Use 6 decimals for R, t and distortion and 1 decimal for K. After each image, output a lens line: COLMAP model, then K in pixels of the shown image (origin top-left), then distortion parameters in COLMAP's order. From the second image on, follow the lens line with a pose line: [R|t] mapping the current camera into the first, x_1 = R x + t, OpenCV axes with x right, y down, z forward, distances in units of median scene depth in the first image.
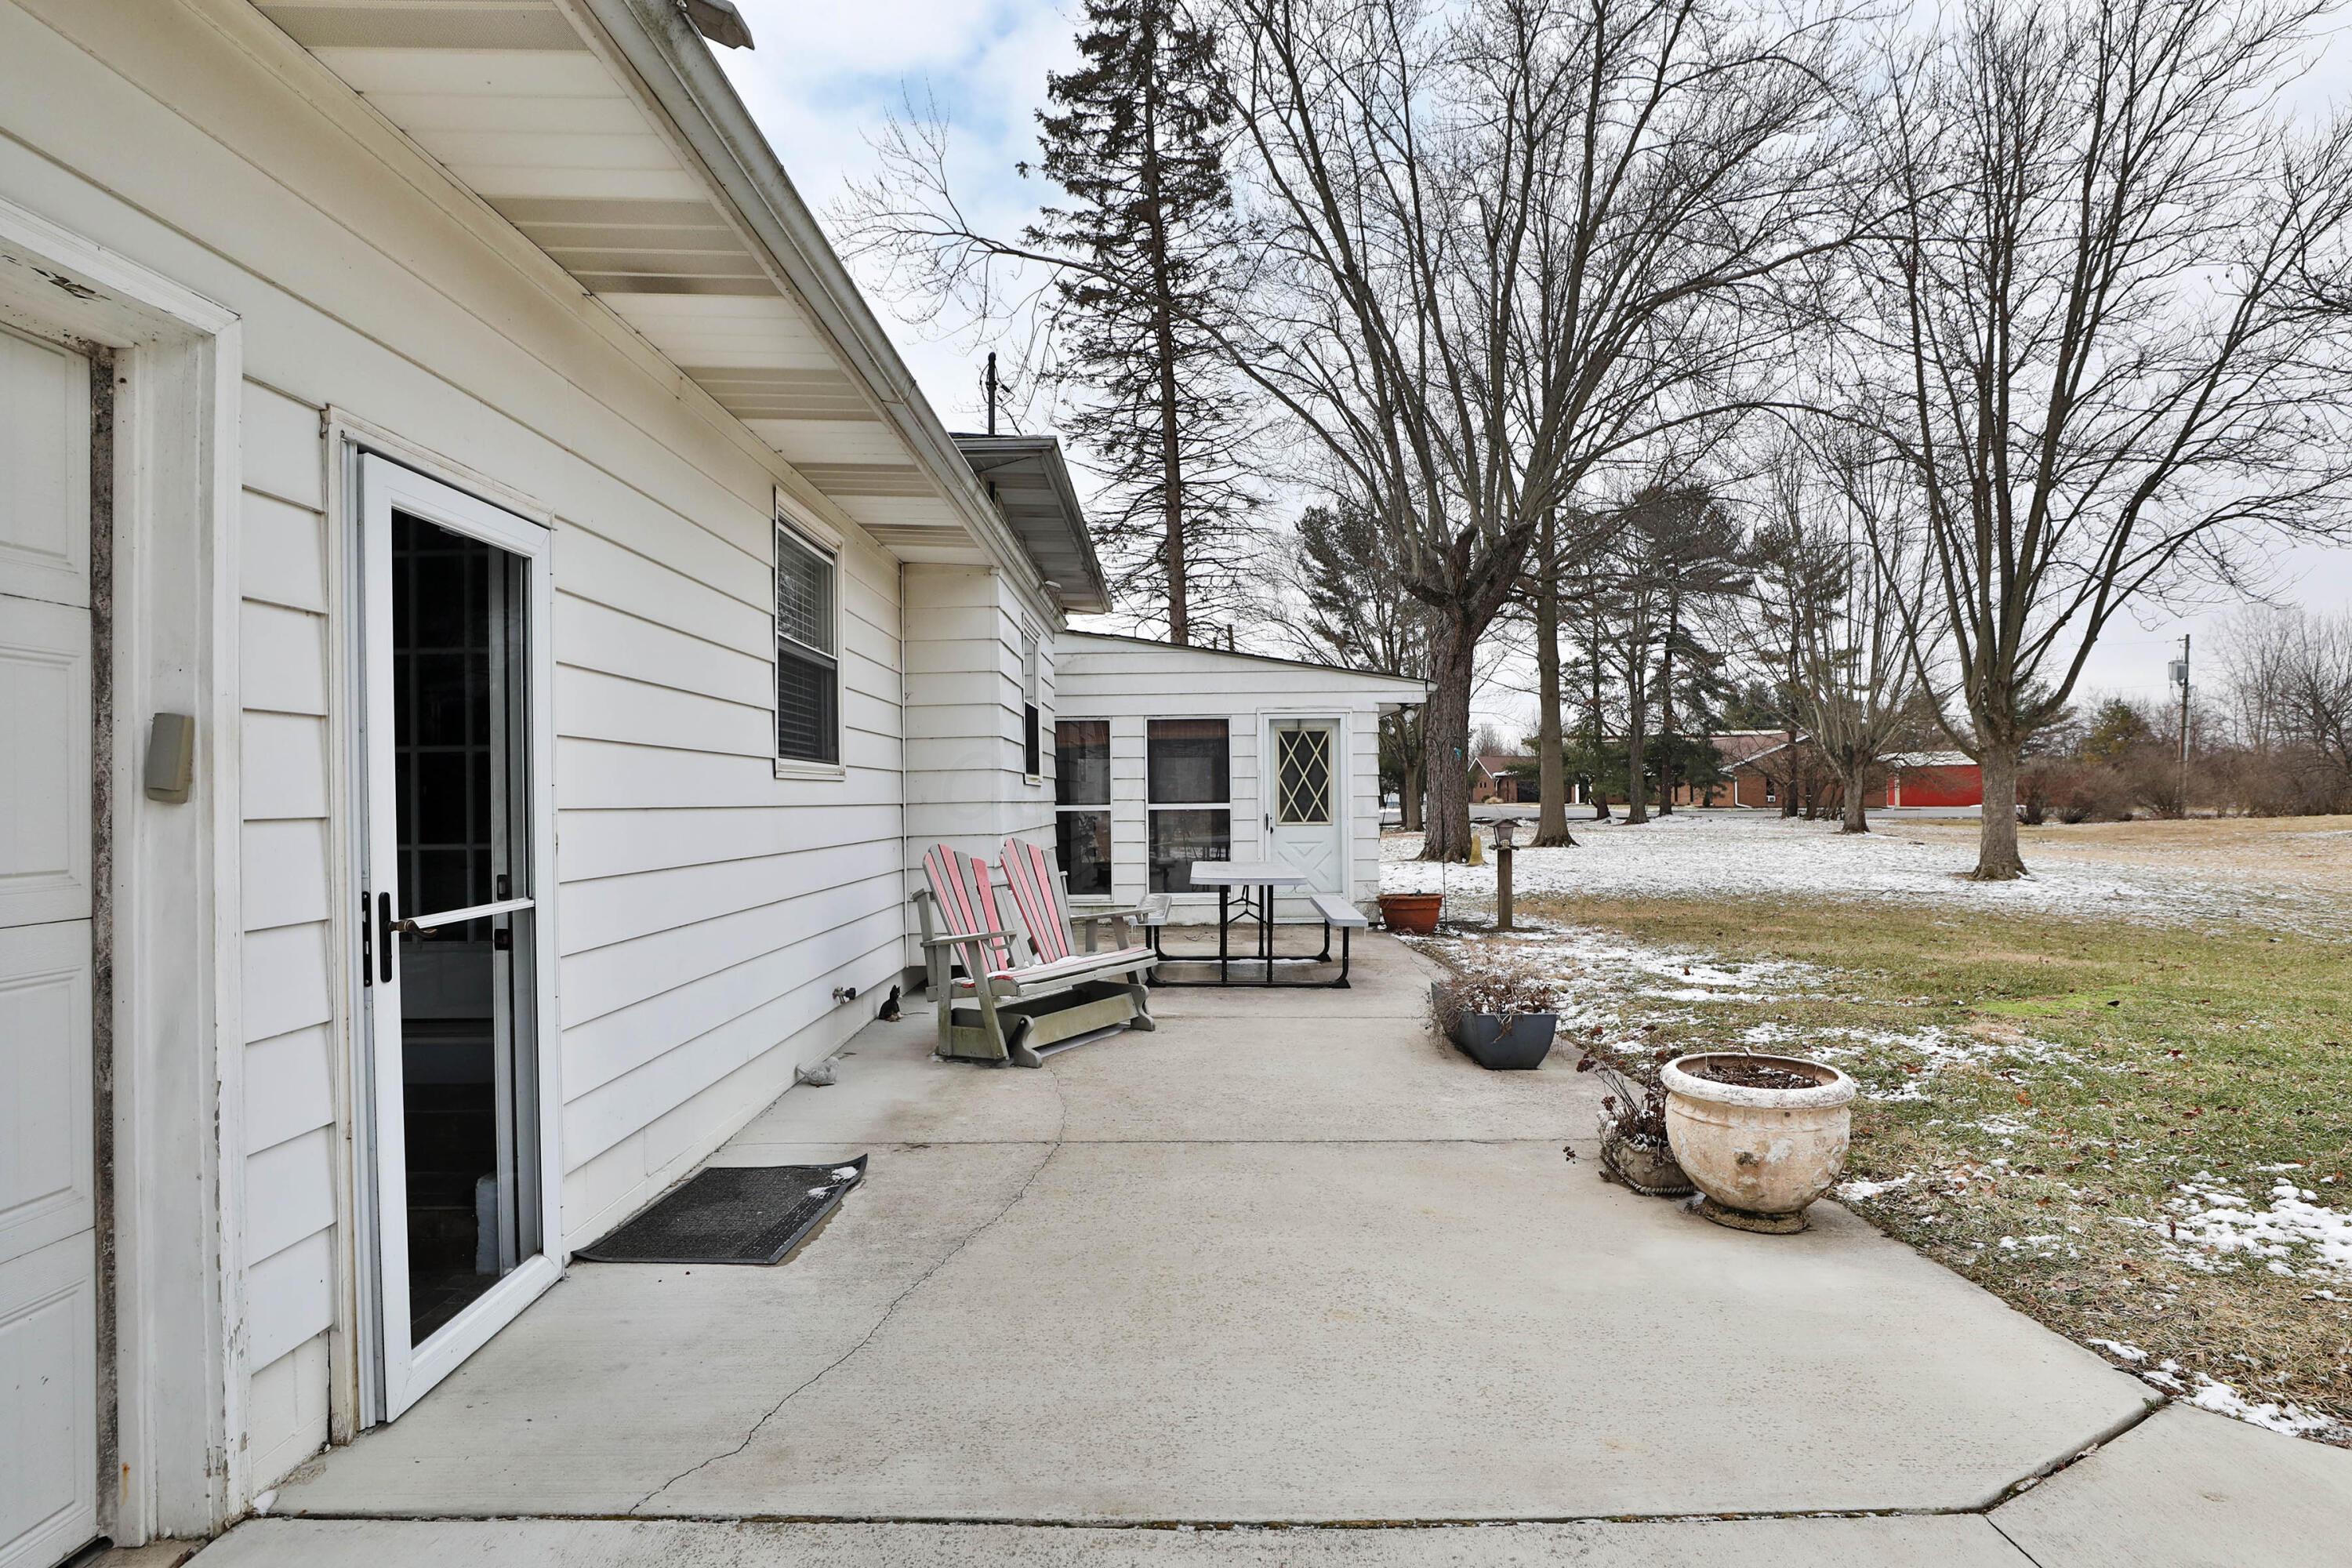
lens RADIAL K [[1269.4, 0, 1187.1], [0, 1269.4, 791.4], [0, 0, 1]] dist [-0.014369, 0.000146]
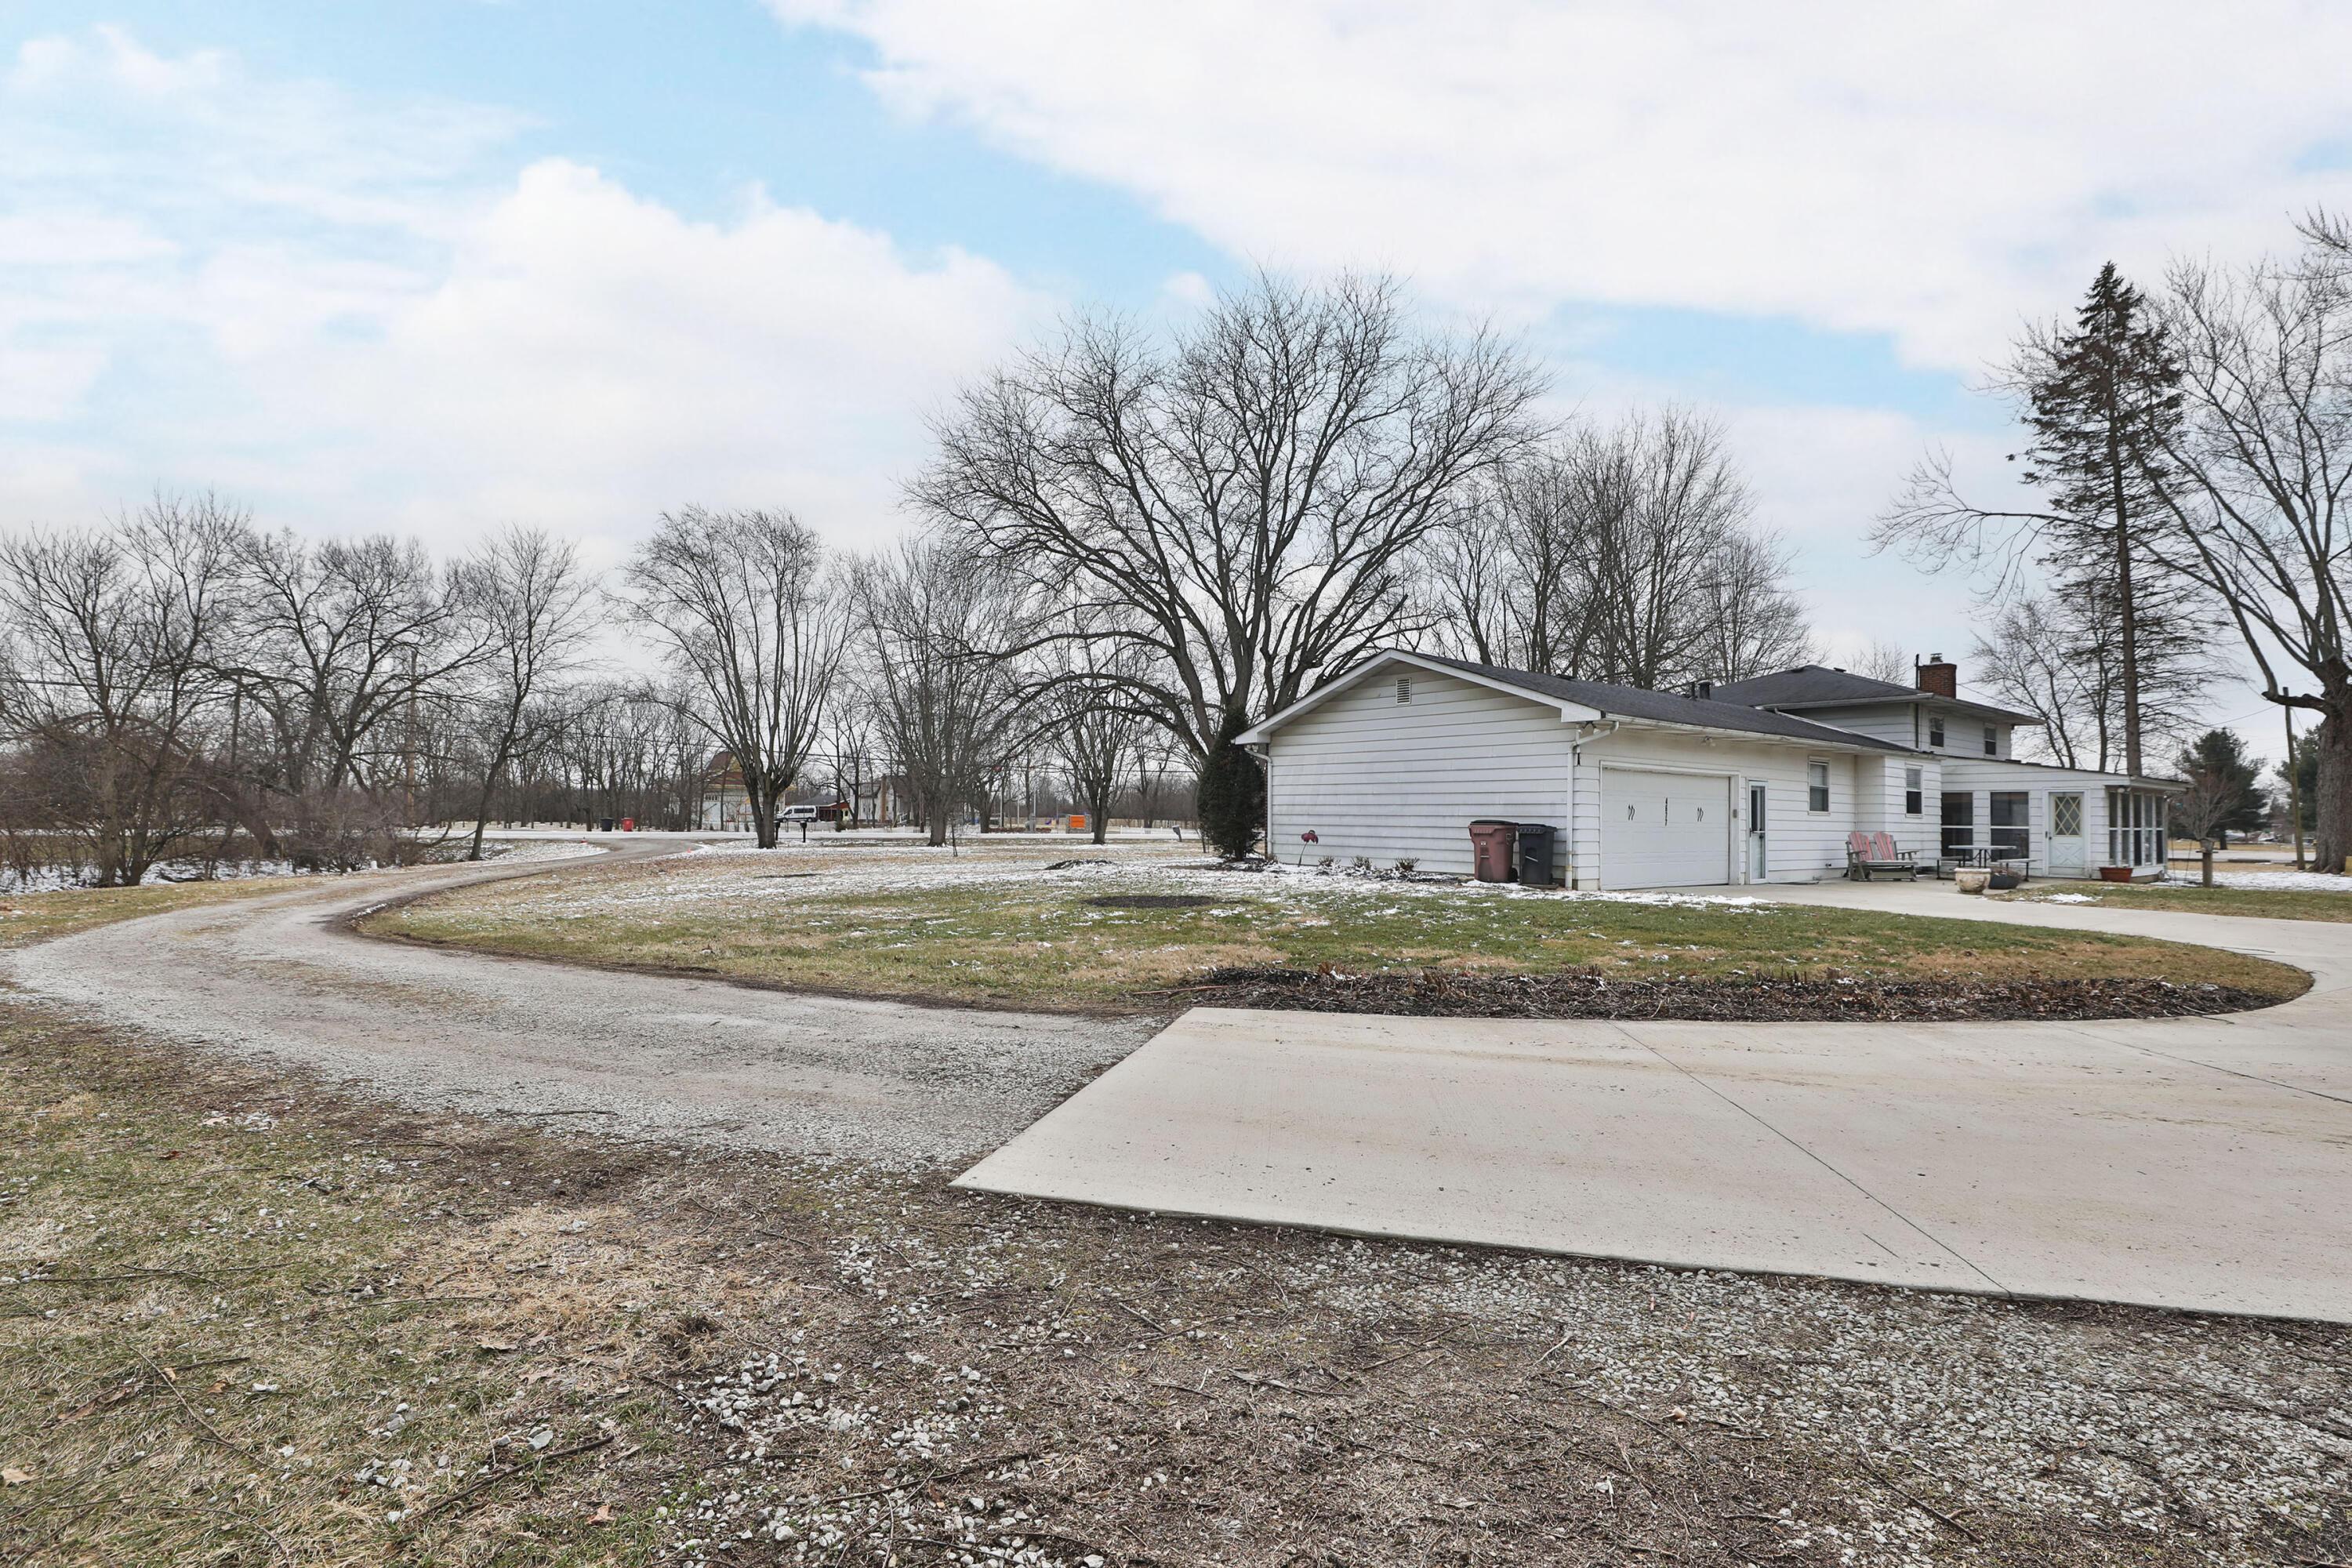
lens RADIAL K [[1174.2, 0, 1191.7], [0, 1174.2, 795.0], [0, 0, 1]] dist [-0.016931, 0.000318]
pose [[0.641241, 0.000480, -0.767339, 0.712332], [-0.016480, 0.999778, -0.013146, 0.004650], [0.767163, 0.021076, 0.641106, -1.646617]]
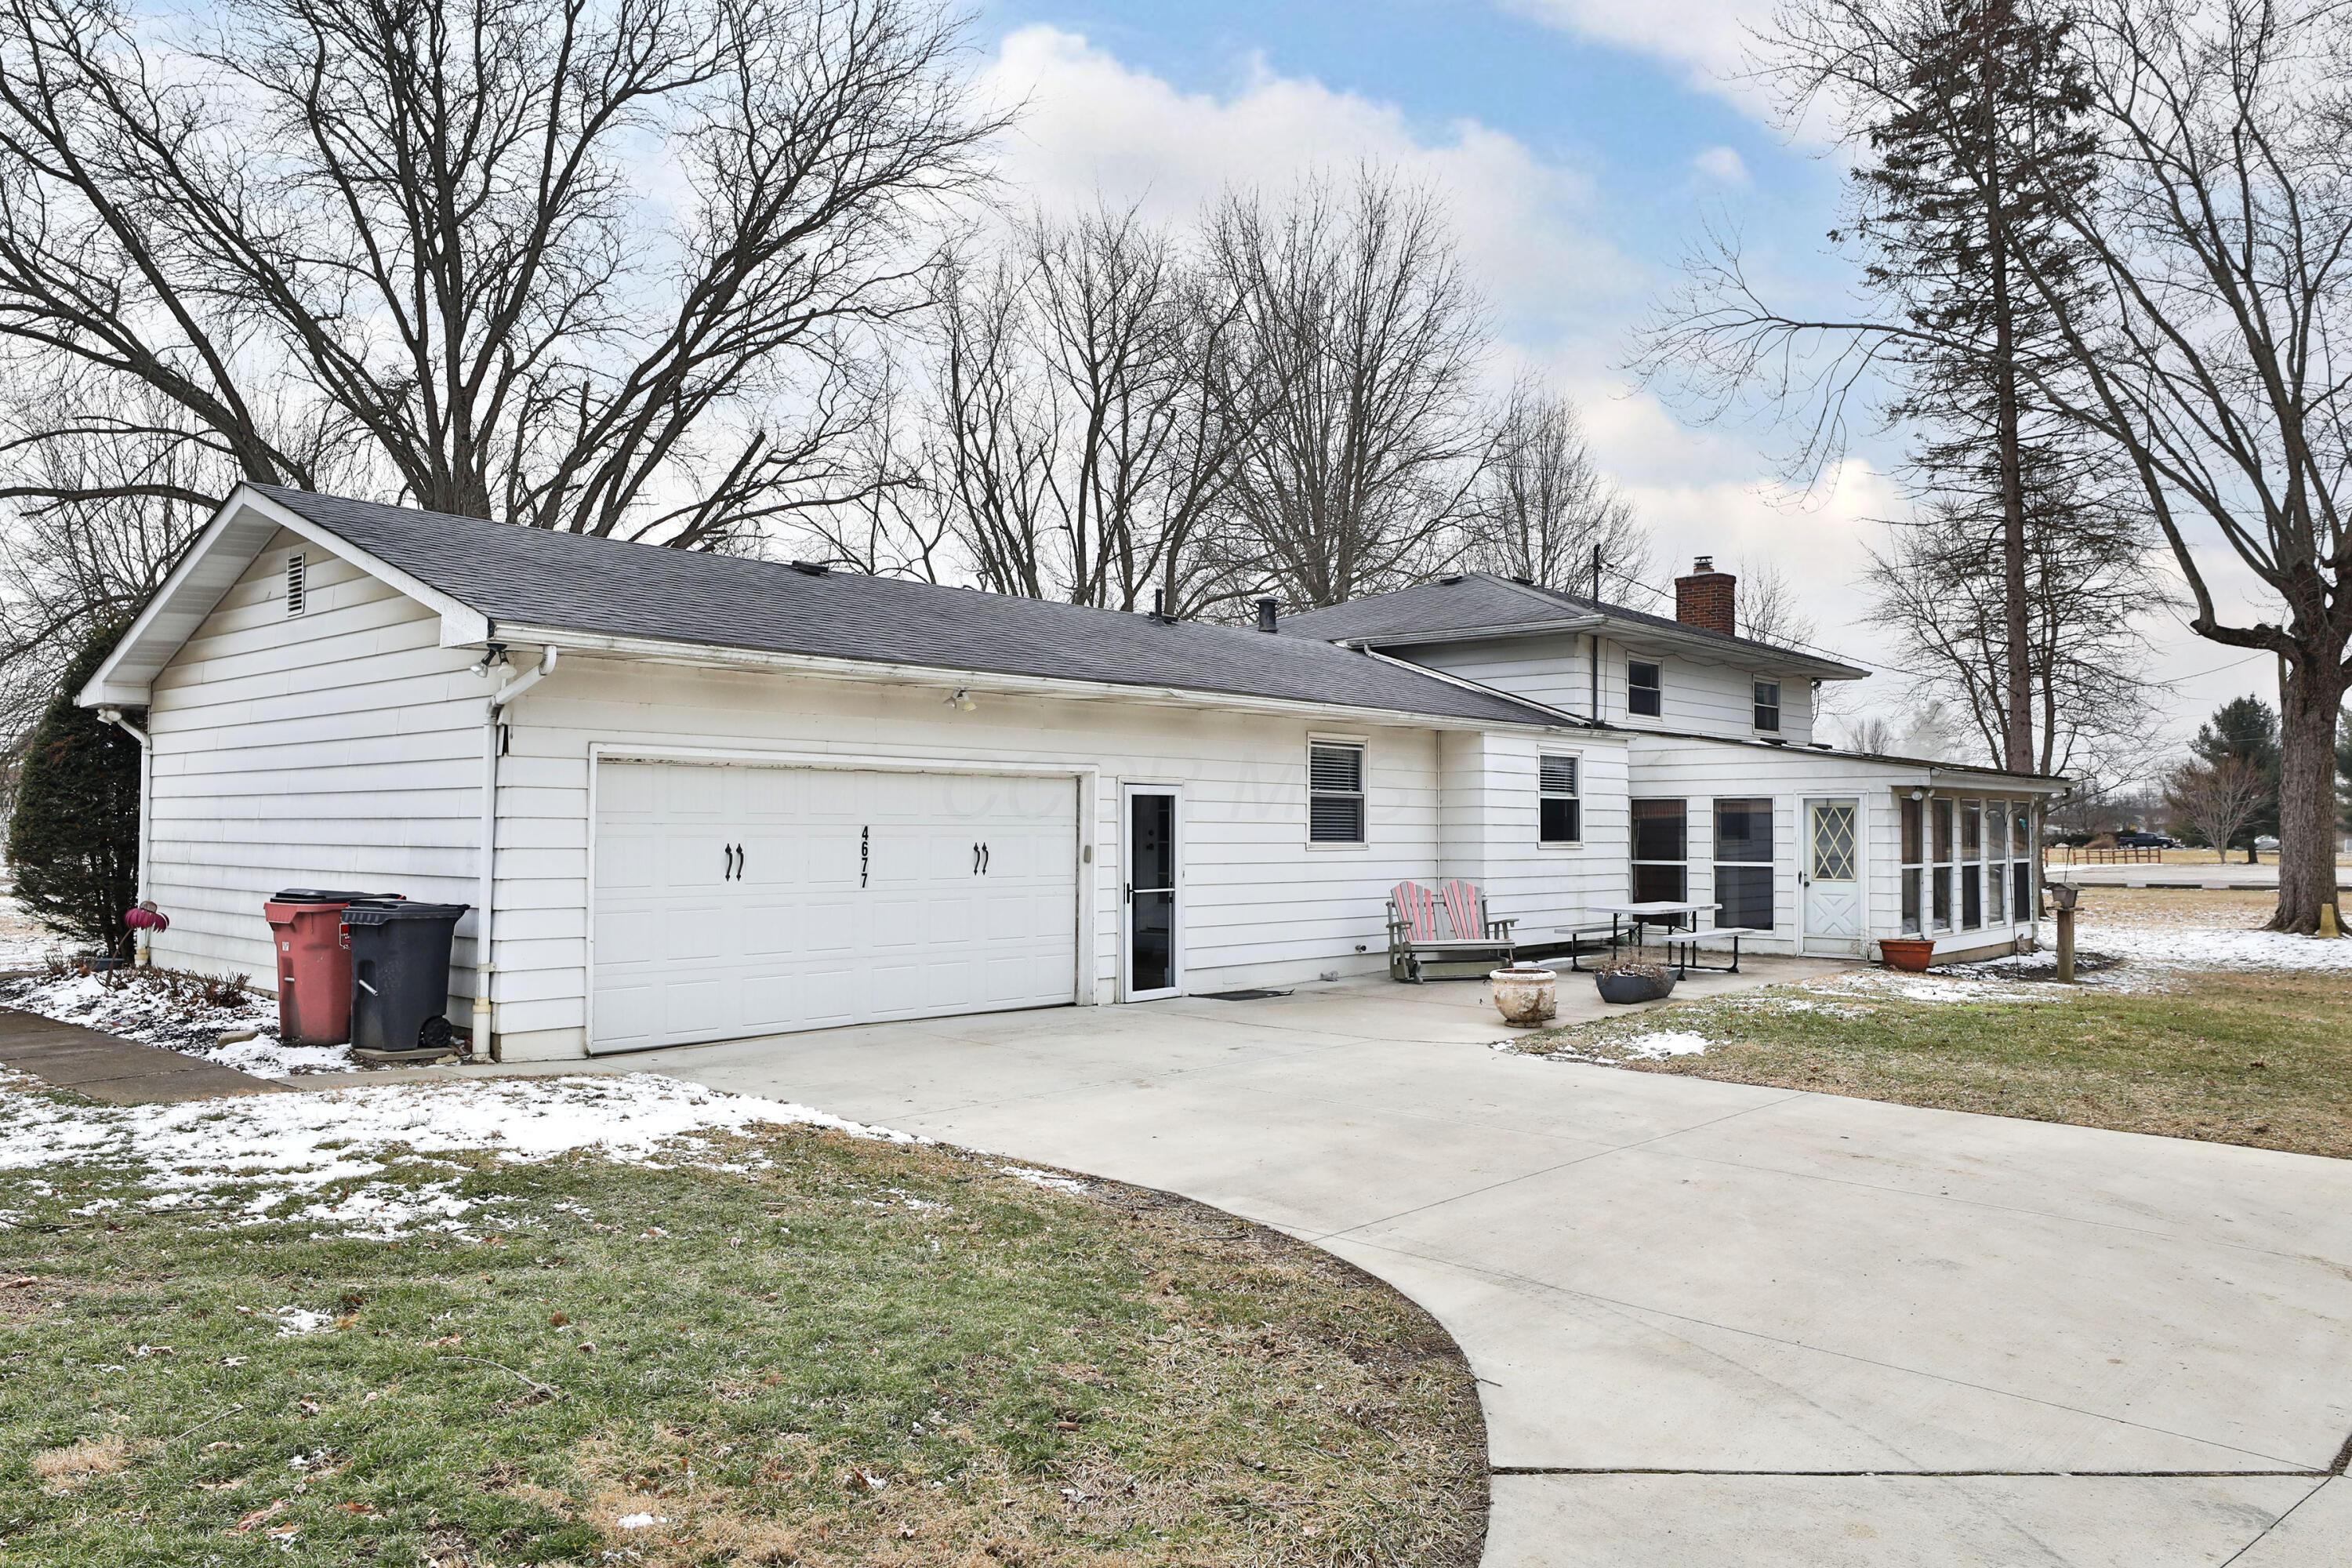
lens RADIAL K [[1668.1, 0, 1168.2], [0, 1668.1, 798.2], [0, 0, 1]] dist [-0.004677, 0.009956]
pose [[0.744301, -0.000630, -0.667844, 0.715007], [-0.008704, 0.999905, -0.010643, -0.033083], [0.667787, 0.013734, 0.744226, -0.691329]]
